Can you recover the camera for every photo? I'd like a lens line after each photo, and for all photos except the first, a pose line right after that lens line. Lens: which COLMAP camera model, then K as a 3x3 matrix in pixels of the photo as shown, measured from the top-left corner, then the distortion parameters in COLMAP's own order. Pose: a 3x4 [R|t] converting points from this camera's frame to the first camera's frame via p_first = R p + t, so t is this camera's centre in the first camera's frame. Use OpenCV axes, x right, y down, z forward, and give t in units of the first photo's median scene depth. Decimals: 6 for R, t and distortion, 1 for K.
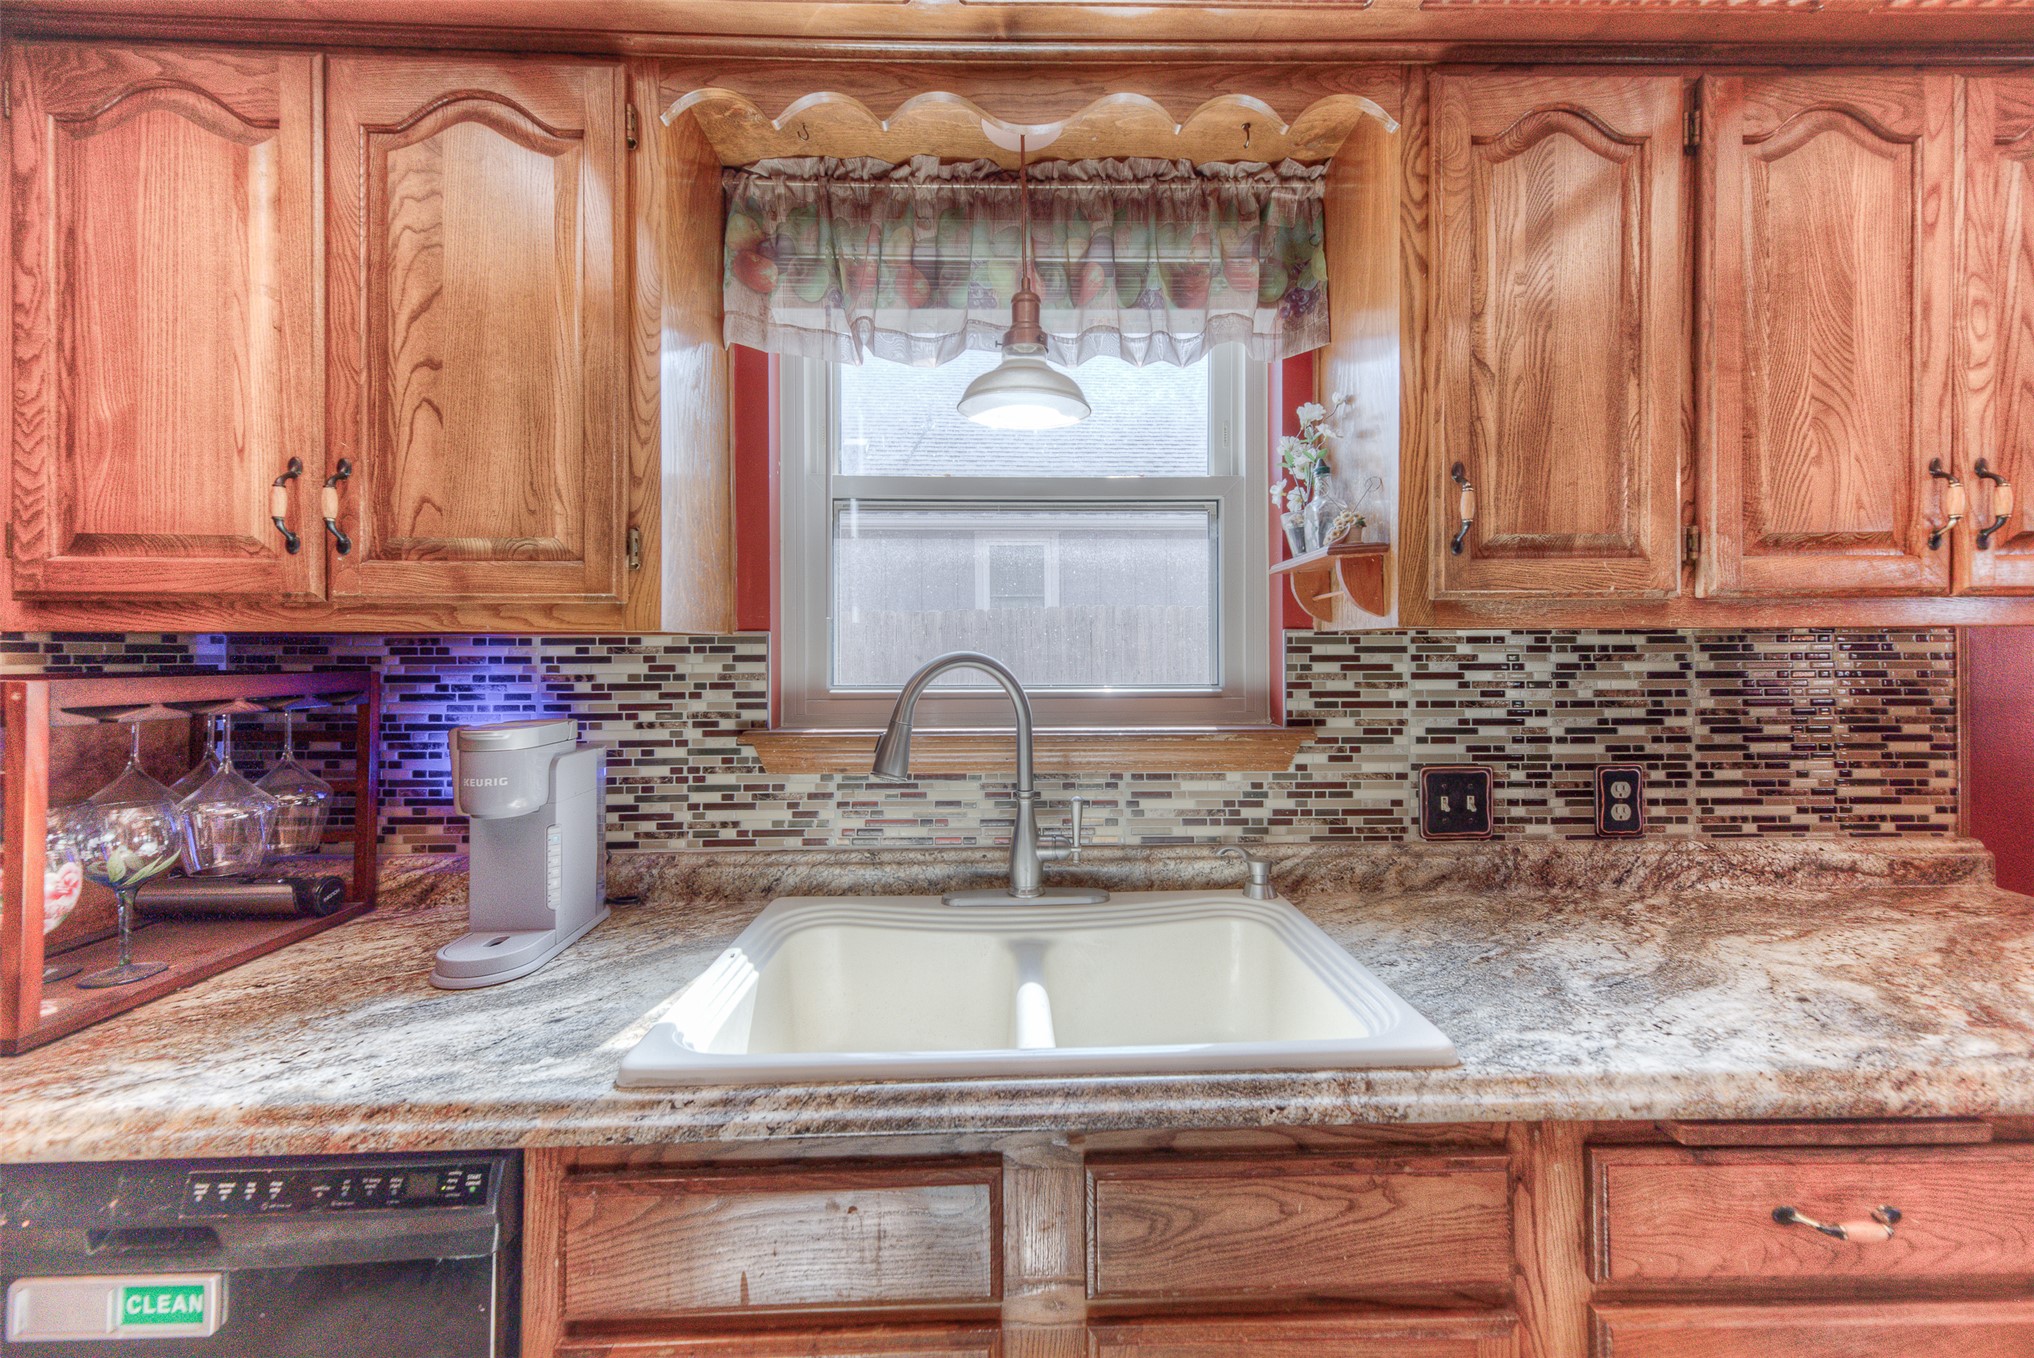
lens RADIAL K [[815.8, 0, 1016.7], [0, 815.8, 644.2], [0, 0, 1]] dist [0.008808, -0.002358]
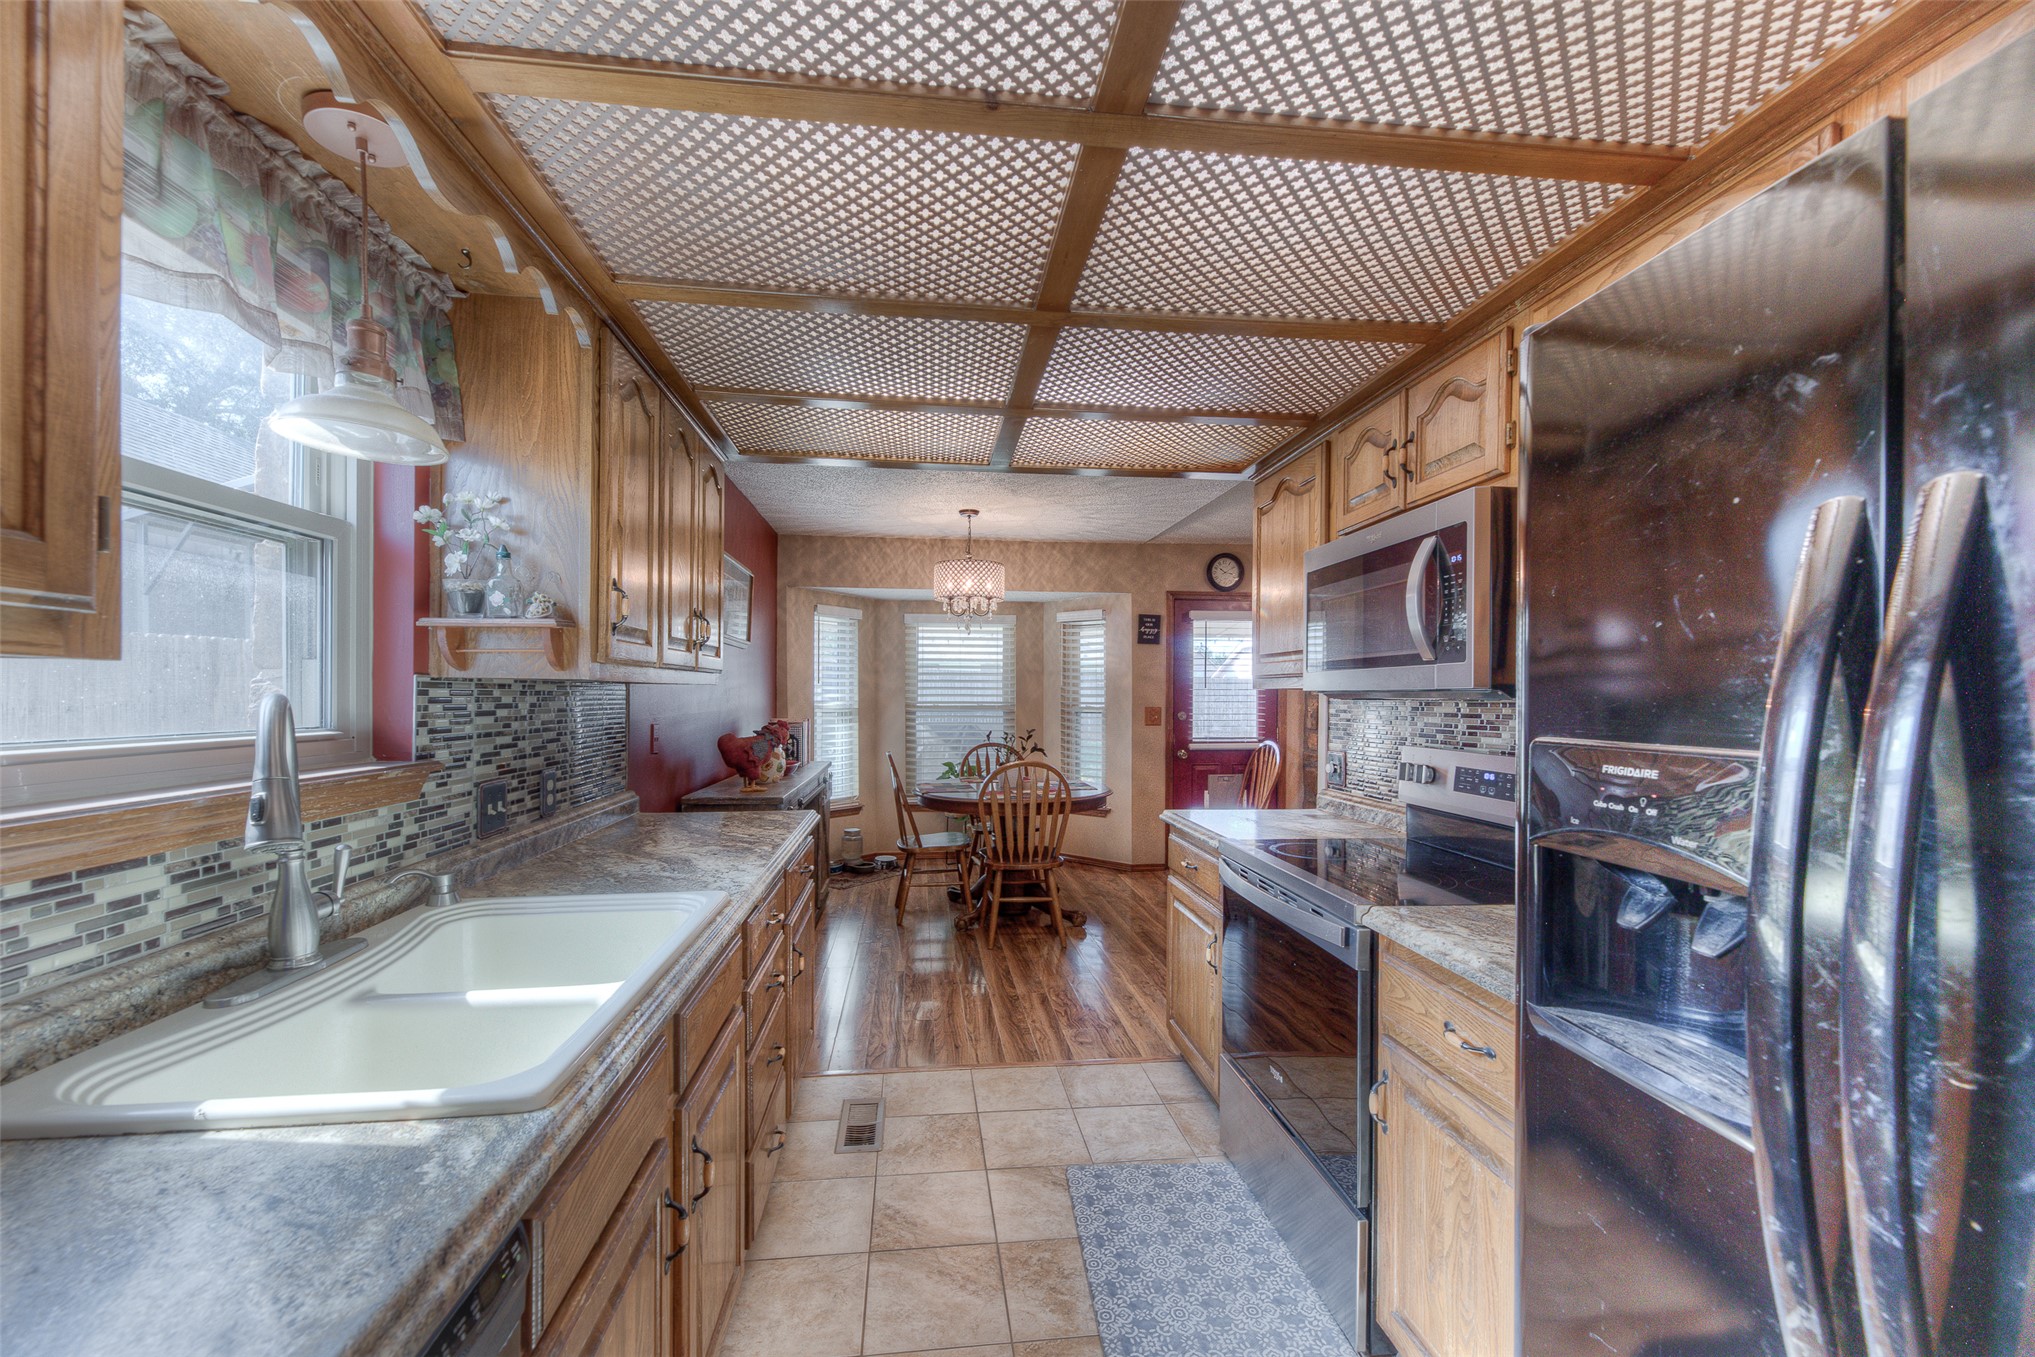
lens RADIAL K [[816.2, 0, 1015.1], [0, 816.2, 695.5], [0, 0, 1]] dist [0.008808, -0.002358]
pose [[-0.096283, 0.004054, 0.995346, -0.874059], [-0.002211, 0.999988, -0.004287, 0.013522], [-0.995351, -0.002613, -0.096273, 0.282159]]
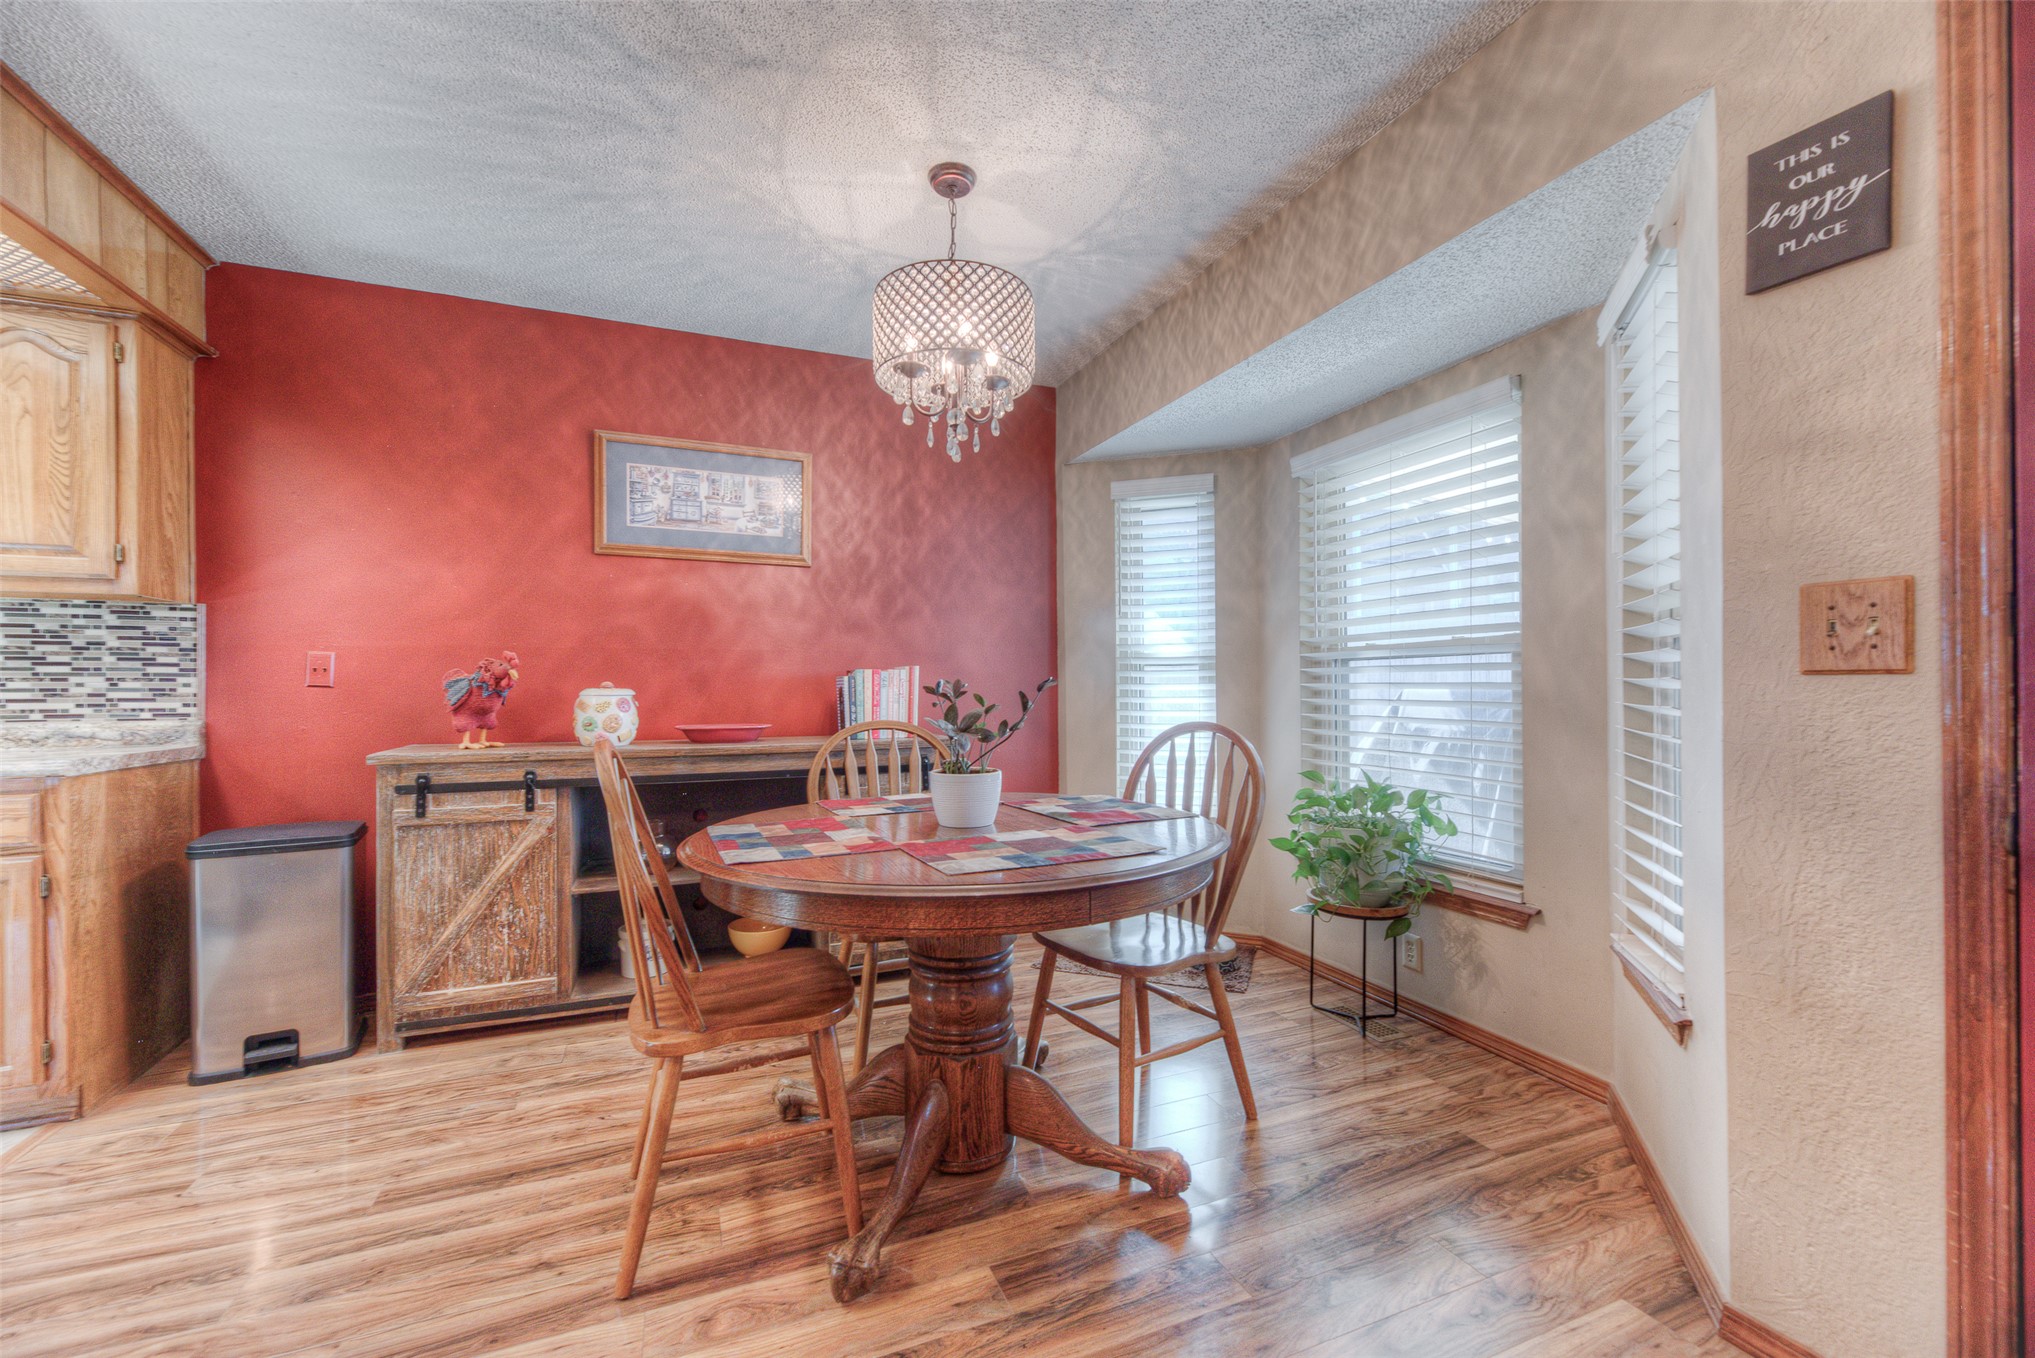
lens RADIAL K [[816.2, 0, 1012.6], [0, 816.2, 687.0], [0, 0, 1]] dist [0.008808, -0.002358]
pose [[0.933359, 0.003273, 0.358929, 2.187318], [-0.001821, 0.999989, -0.004385, 0.168768], [-0.358940, 0.003439, 0.933354, -1.323168]]
